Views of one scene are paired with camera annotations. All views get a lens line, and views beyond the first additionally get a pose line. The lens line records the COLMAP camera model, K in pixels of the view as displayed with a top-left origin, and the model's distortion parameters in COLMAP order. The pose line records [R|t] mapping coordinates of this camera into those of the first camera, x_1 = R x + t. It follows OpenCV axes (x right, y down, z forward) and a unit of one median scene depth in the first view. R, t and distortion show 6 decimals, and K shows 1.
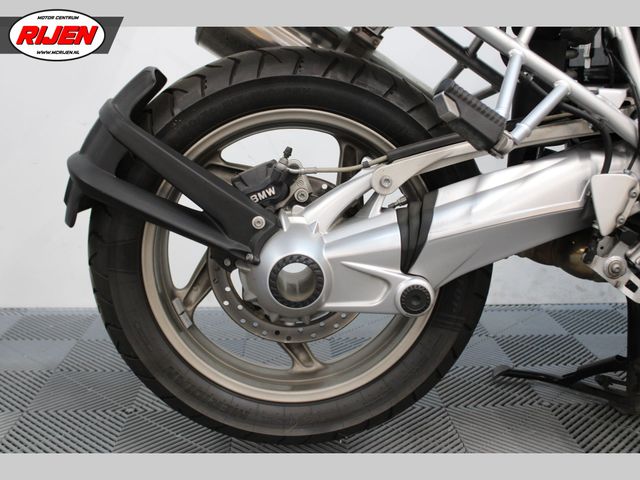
lens RADIAL K [[762.7, 0, 315.6], [0, 762.7, 240.1], [0, 0, 1]] dist [-0.048615, 0.000000]
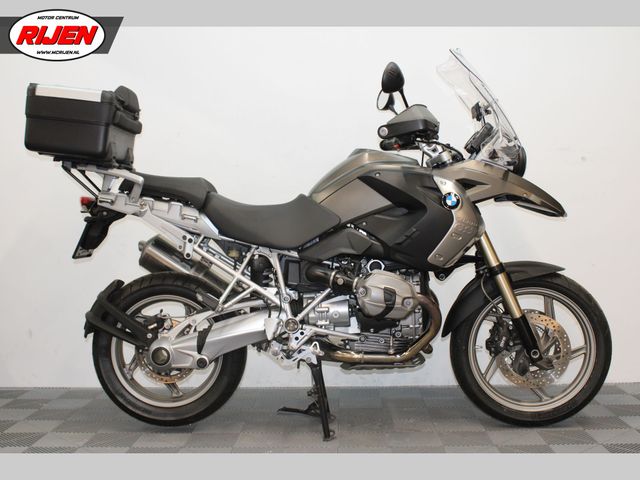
lens RADIAL K [[806.6, 0, 320.1], [0, 806.6, 241.1], [0, 0, 1]] dist [-0.059390, 0.000000]
pose [[0.996985, -0.015309, -0.076065, 0.747549], [0.001814, 0.984675, -0.174392, 0.143392], [0.077569, 0.173728, 0.981734, -1.838382]]
